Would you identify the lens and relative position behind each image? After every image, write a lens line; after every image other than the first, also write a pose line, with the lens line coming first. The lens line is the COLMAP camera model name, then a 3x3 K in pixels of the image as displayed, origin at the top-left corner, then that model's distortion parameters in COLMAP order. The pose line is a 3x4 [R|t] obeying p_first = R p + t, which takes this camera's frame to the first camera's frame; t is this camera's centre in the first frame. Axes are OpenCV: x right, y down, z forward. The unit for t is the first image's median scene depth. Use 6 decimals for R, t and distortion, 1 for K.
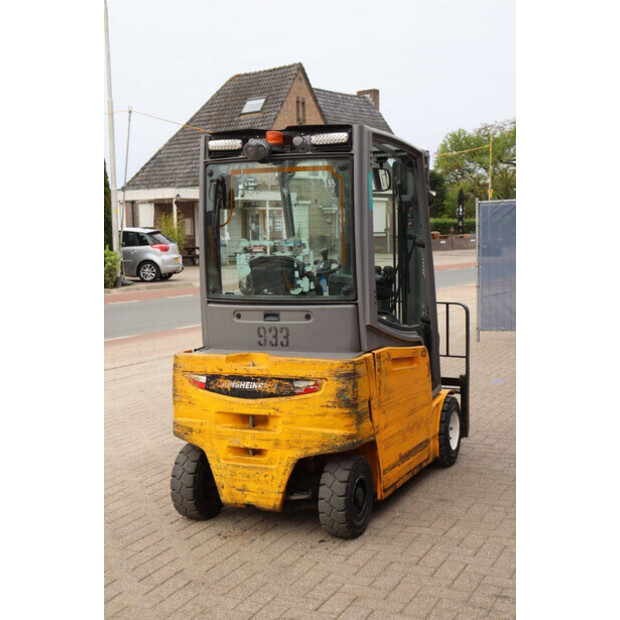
lens RADIAL K [[908.3, 0, 310.5], [0, 908.3, 309.0], [0, 0, 1]] dist [0.056322, 0.000000]
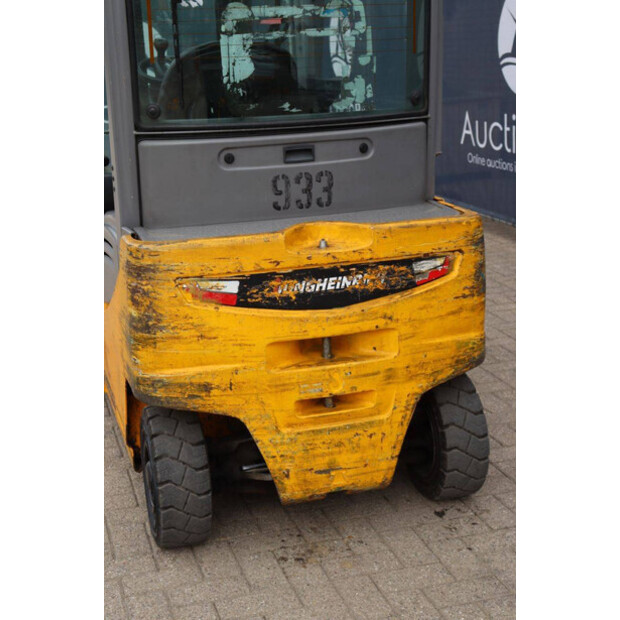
lens RADIAL K [[982.7, 0, 309.7], [0, 982.7, 311.9], [0, 0, 1]] dist [0.114410, 0.000000]
pose [[0.754611, -0.178343, 0.631471, -0.443912], [0.073870, 0.979328, 0.188310, -0.010281], [-0.652001, -0.095454, 0.752186, 0.561096]]
